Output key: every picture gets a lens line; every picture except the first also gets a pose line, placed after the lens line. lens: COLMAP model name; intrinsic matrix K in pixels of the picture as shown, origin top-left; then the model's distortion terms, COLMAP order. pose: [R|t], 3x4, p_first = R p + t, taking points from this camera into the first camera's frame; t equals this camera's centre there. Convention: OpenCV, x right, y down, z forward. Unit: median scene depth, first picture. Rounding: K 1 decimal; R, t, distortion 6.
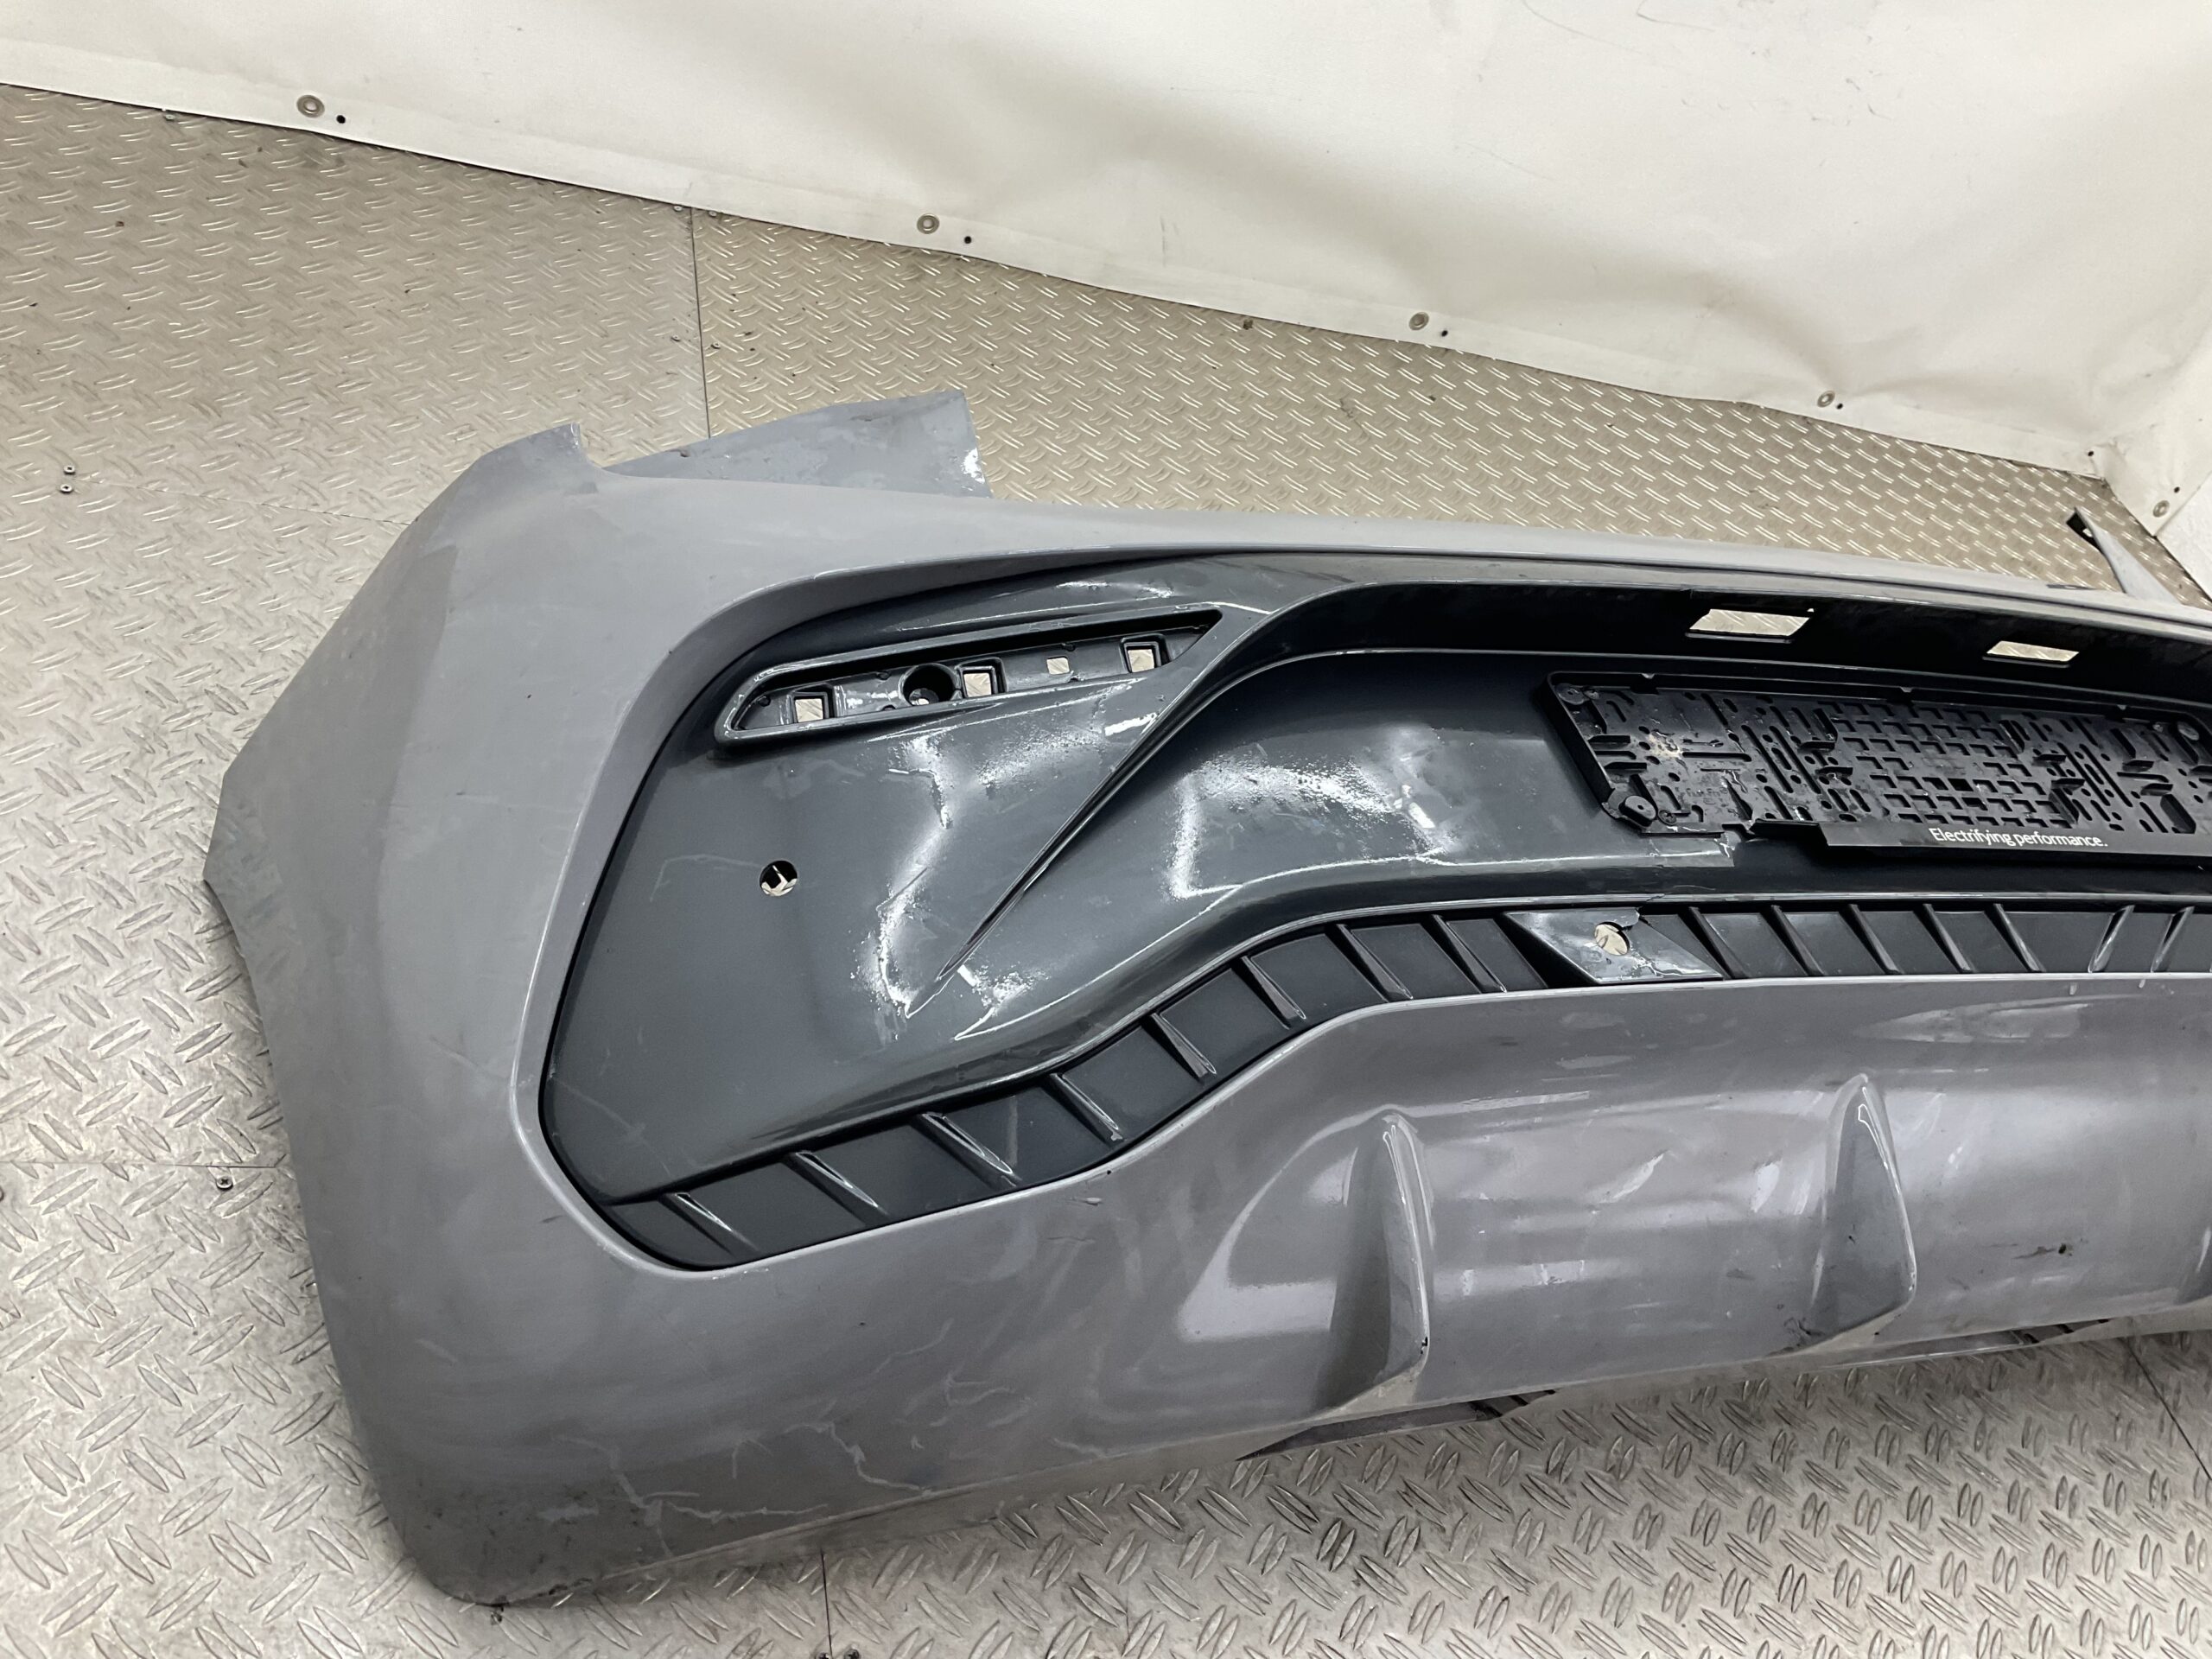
lens RADIAL K [[1806.0, 0, 1107.4], [0, 1806.0, 816.5], [0, 0, 1]] dist [0.103253, -0.183359]
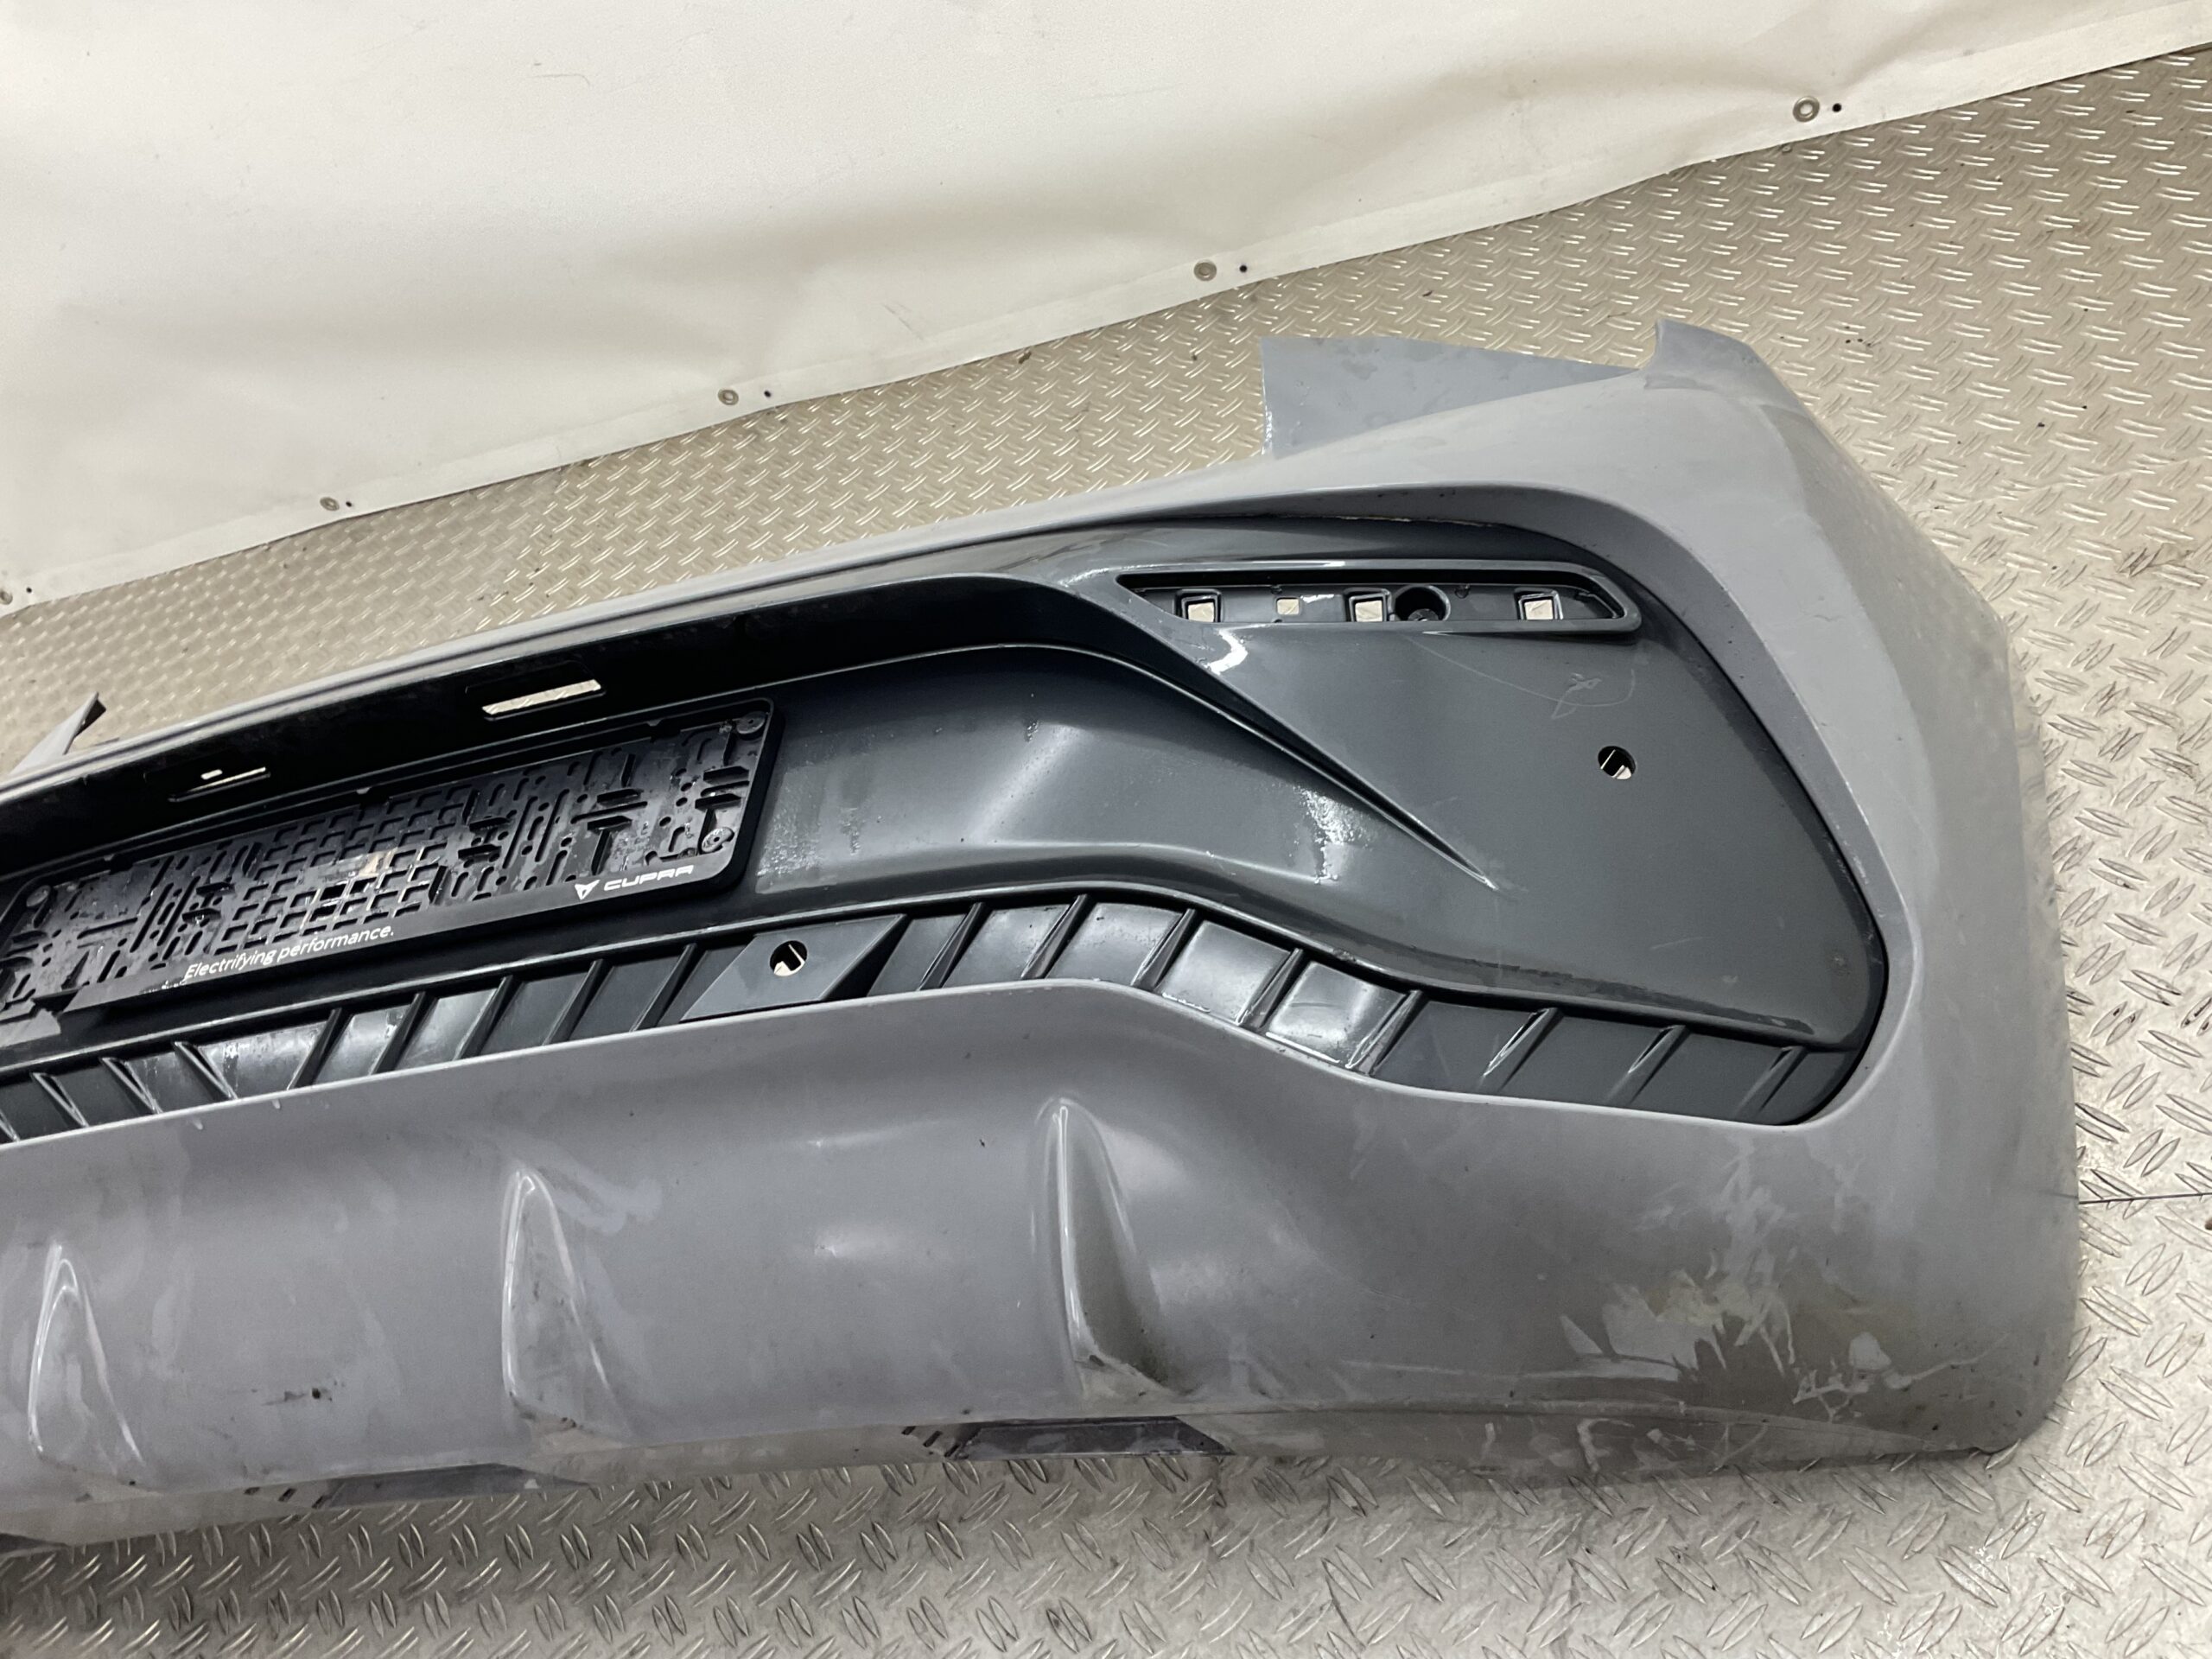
lens RADIAL K [[1819.9, 0, 1106.0], [0, 1819.9, 829.5], [0, 0, 1]] dist [0.043309, -0.064327]
pose [[0.713864, -0.191147, -0.673692, 0.741031], [0.199184, 0.977714, -0.066346, 0.049436], [0.671359, -0.086826, 0.736028, 0.306229]]
